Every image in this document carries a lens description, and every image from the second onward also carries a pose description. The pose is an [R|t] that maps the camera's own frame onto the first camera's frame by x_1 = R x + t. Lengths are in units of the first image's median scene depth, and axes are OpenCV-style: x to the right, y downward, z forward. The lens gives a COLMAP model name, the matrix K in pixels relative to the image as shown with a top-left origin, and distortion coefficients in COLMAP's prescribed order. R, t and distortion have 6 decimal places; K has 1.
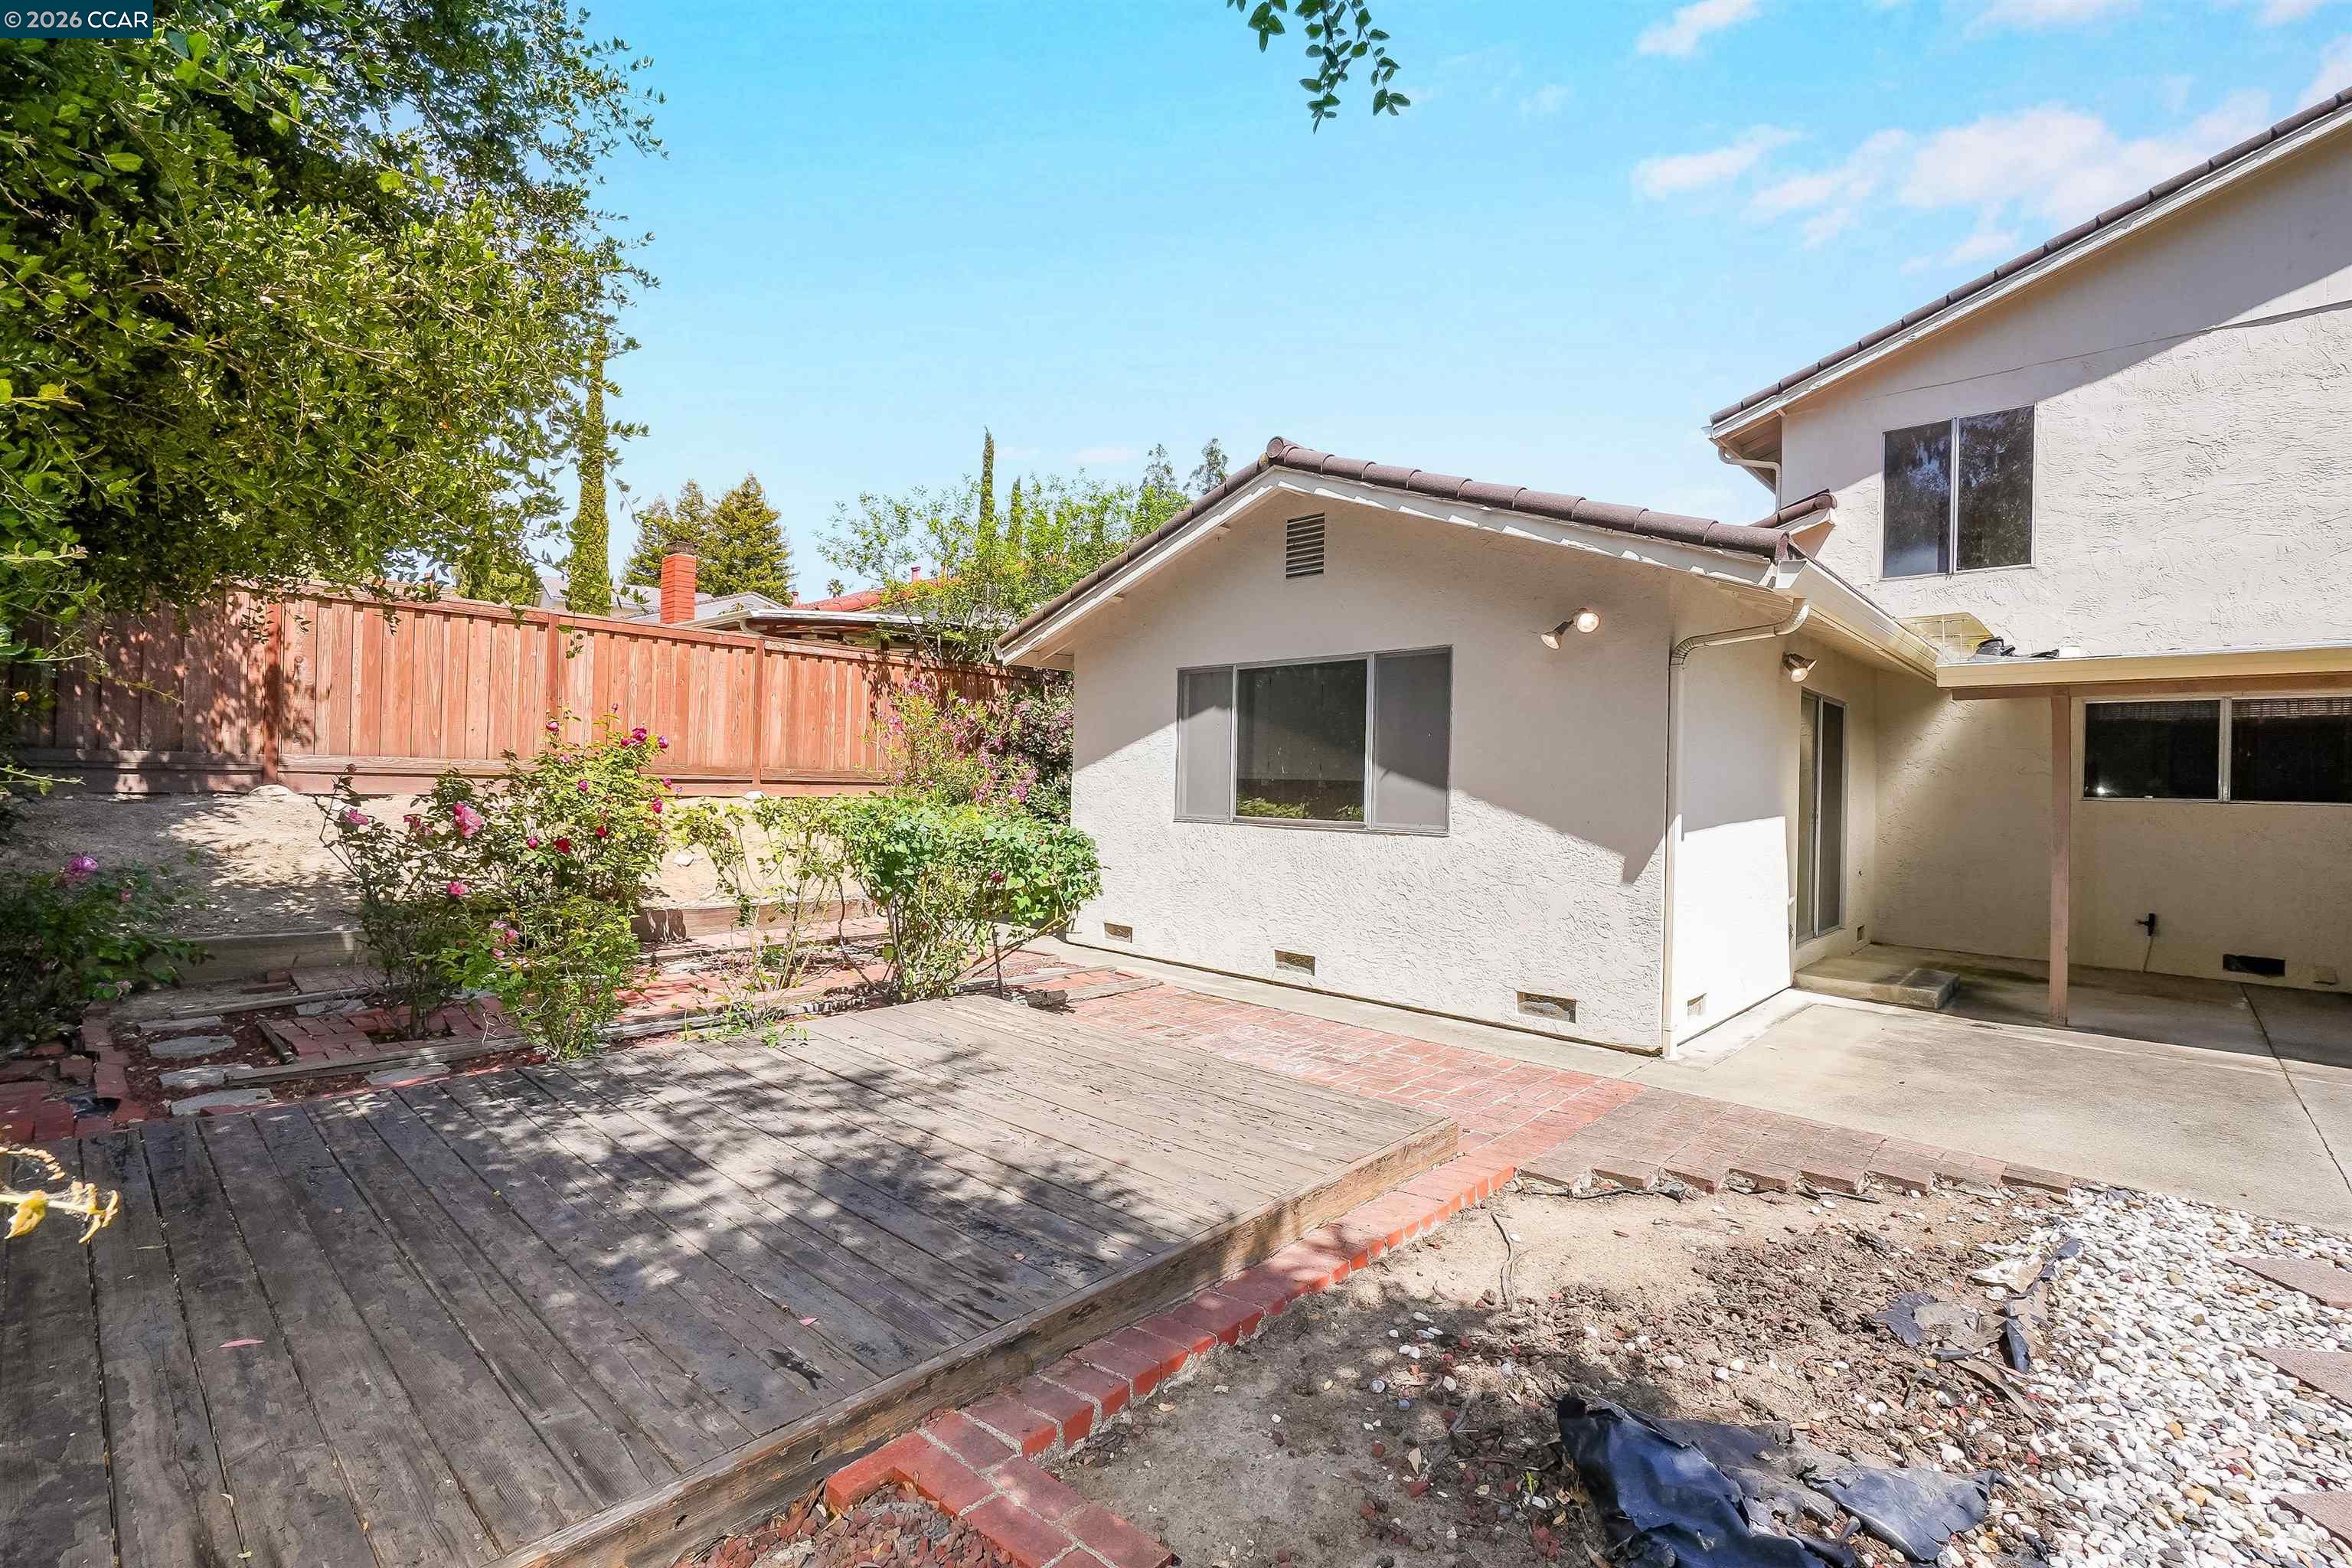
lens RADIAL K [[1025.8, 0, 1172.1], [0, 1025.8, 776.6], [0, 0, 1]] dist [-0.009993, 0.004967]
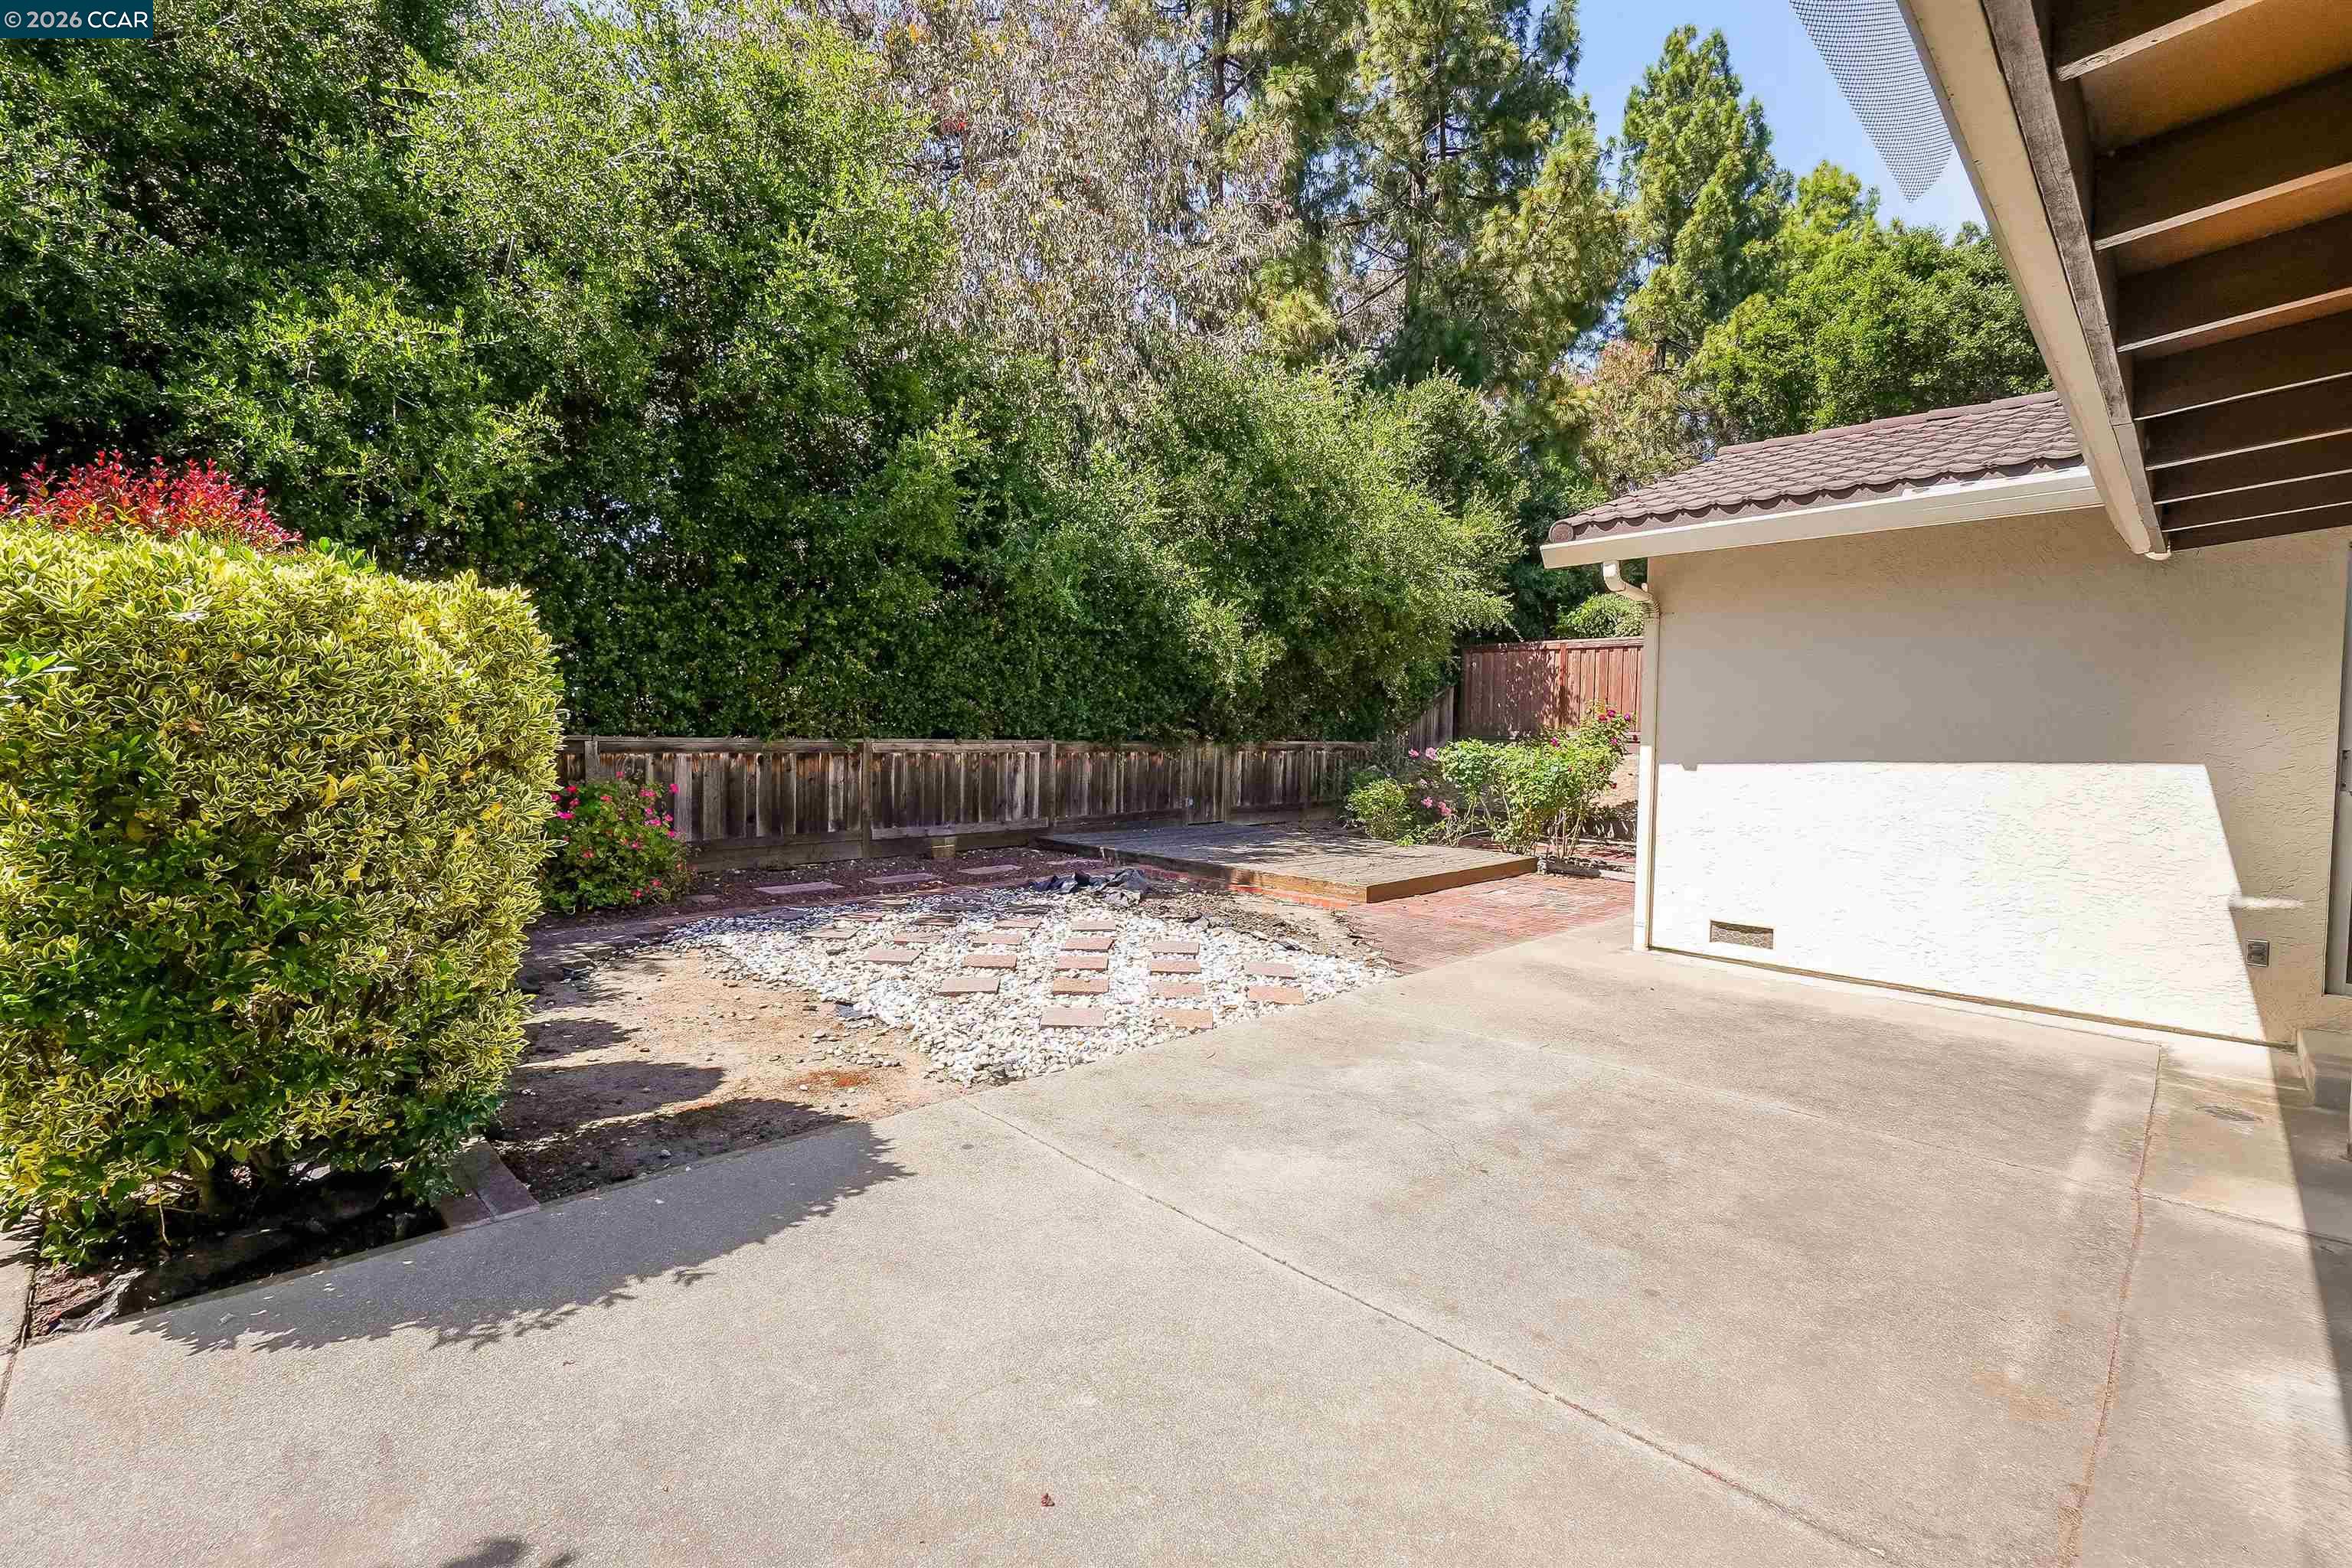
lens RADIAL K [[1026.2, 0, 1185.9], [0, 1026.2, 769.8], [0, 0, 1]] dist [-0.010016, 0.003727]
pose [[-0.032568, 0.012199, -0.999395, 1.627912], [-0.014055, 0.999821, 0.012663, 0.054318], [0.999371, 0.014459, -0.032391, 0.484122]]
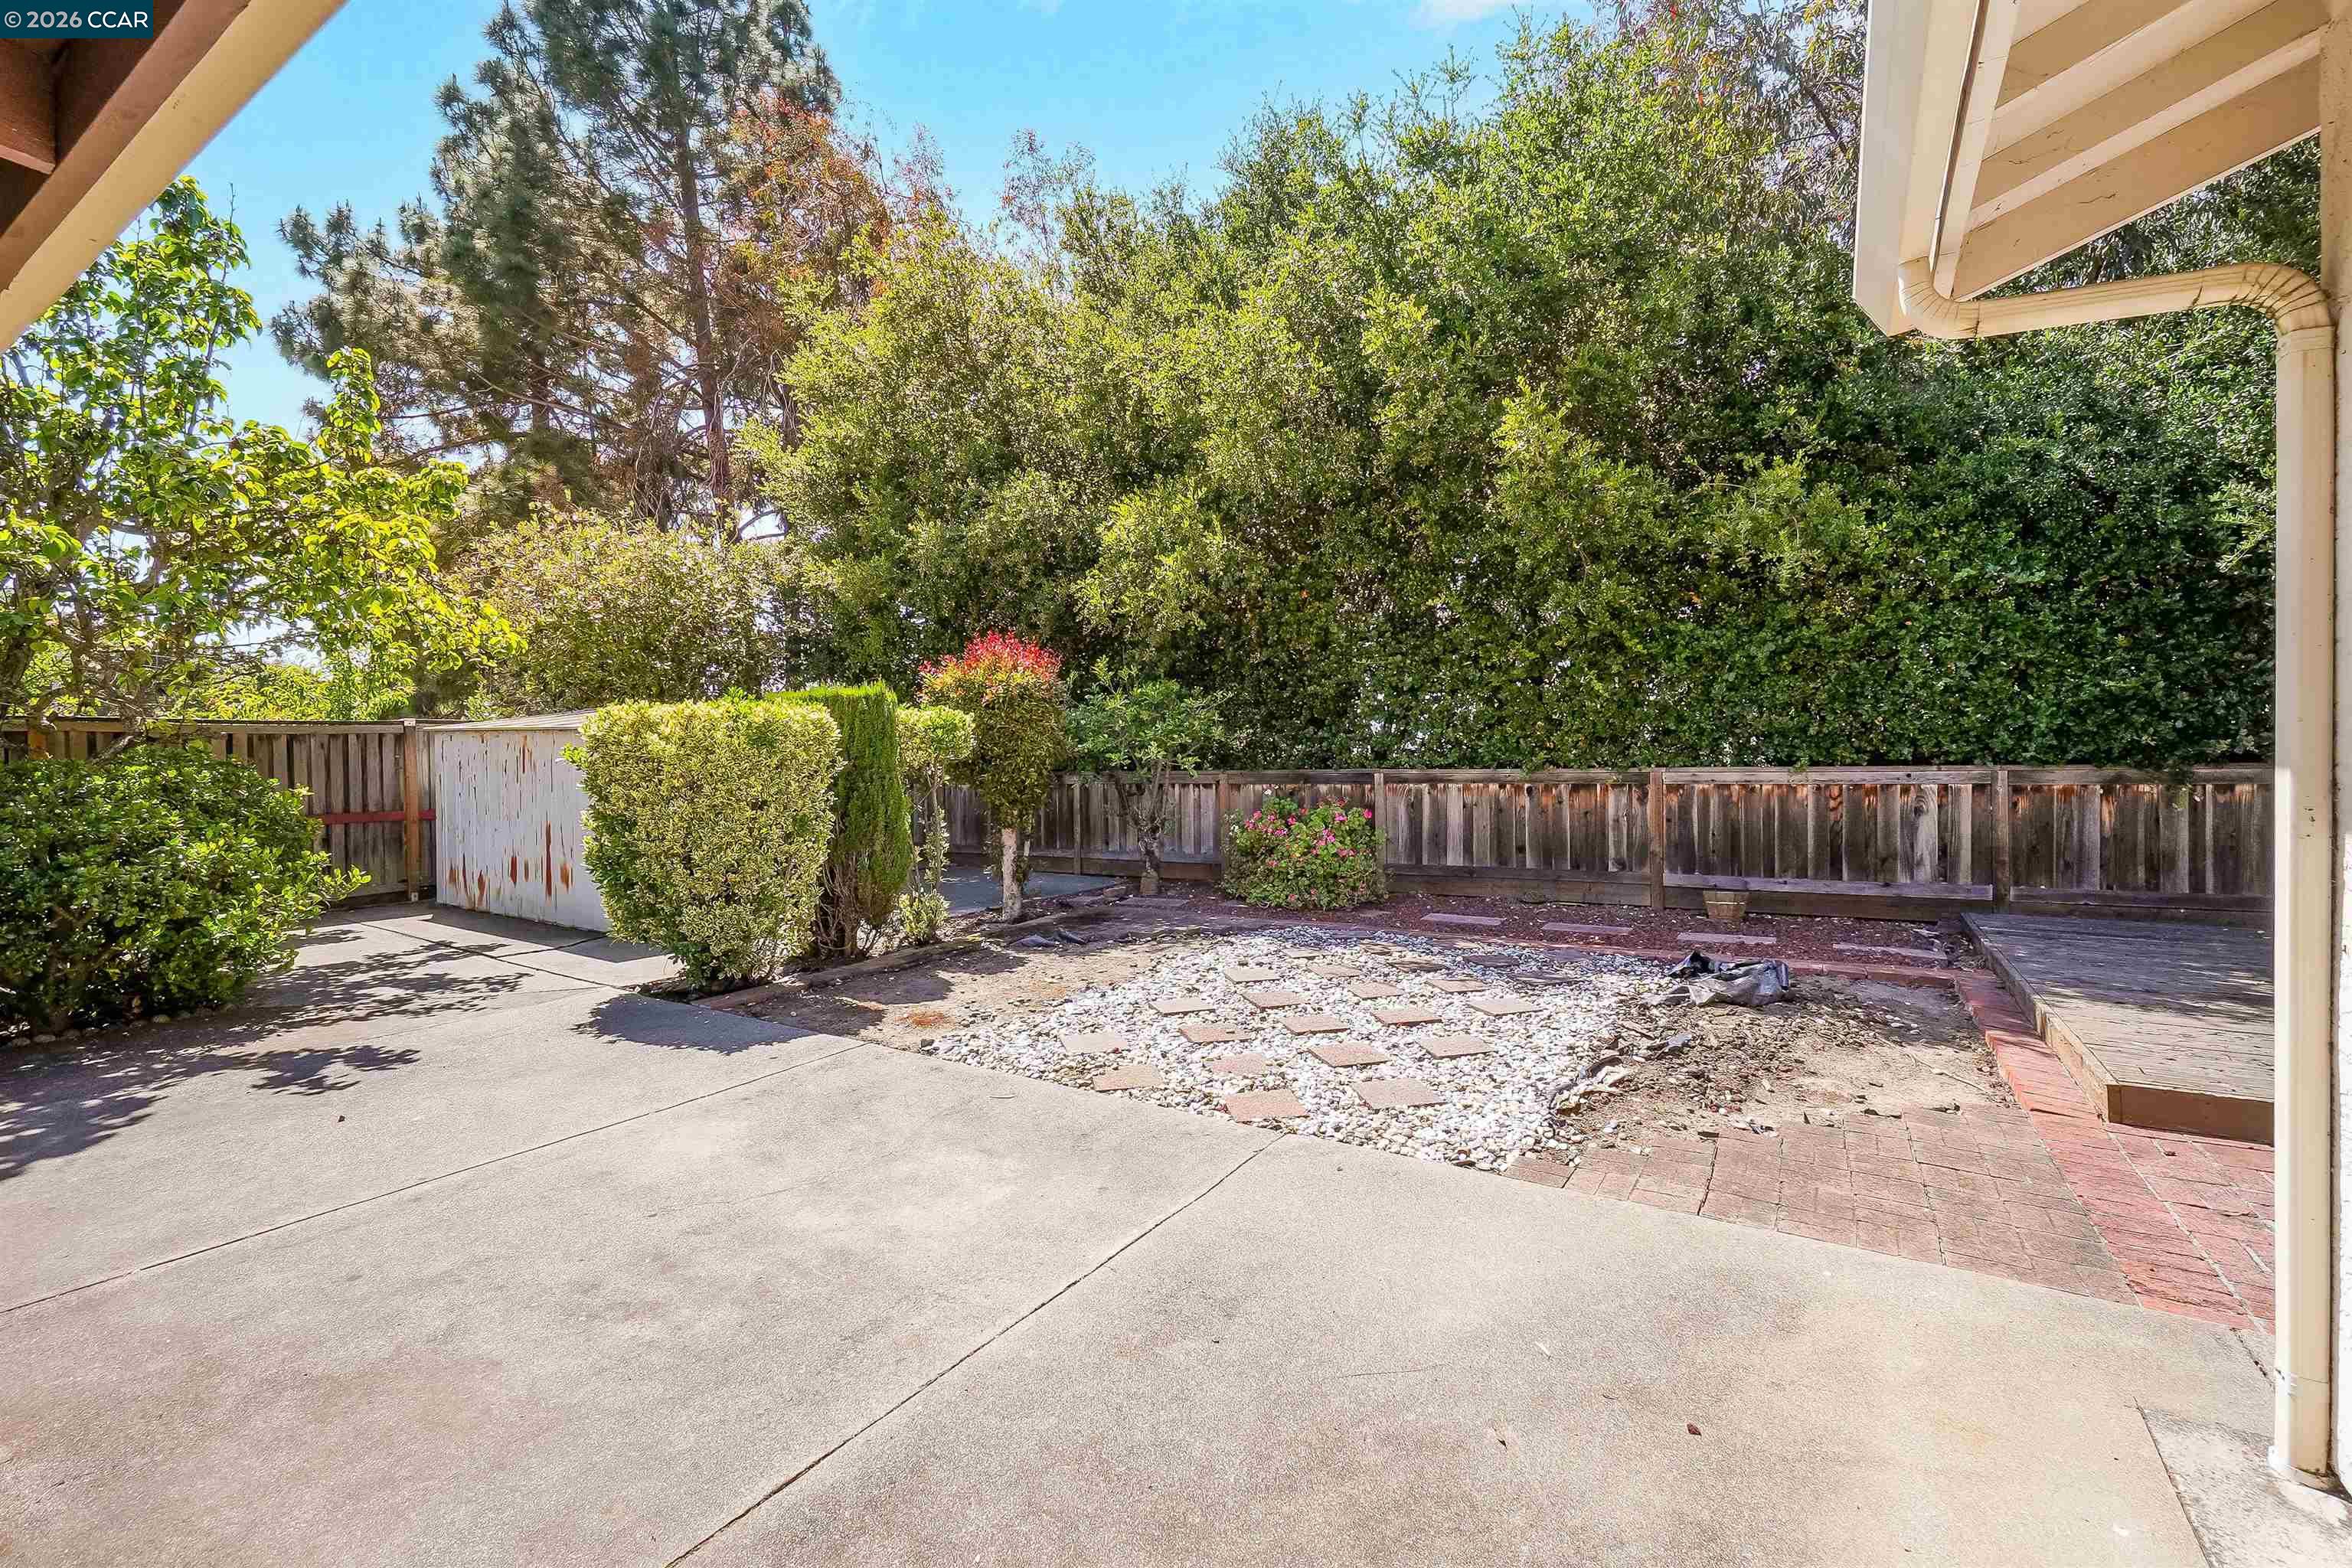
lens RADIAL K [[1030.2, 0, 1180.2], [0, 1030.2, 769.4], [0, 0, 1]] dist [-0.006246, 0.000746]
pose [[-0.983078, -0.008828, -0.182972, 0.889120], [-0.009390, 0.999953, 0.002206, 0.037191], [0.182944, 0.003887, -0.983116, 1.222092]]
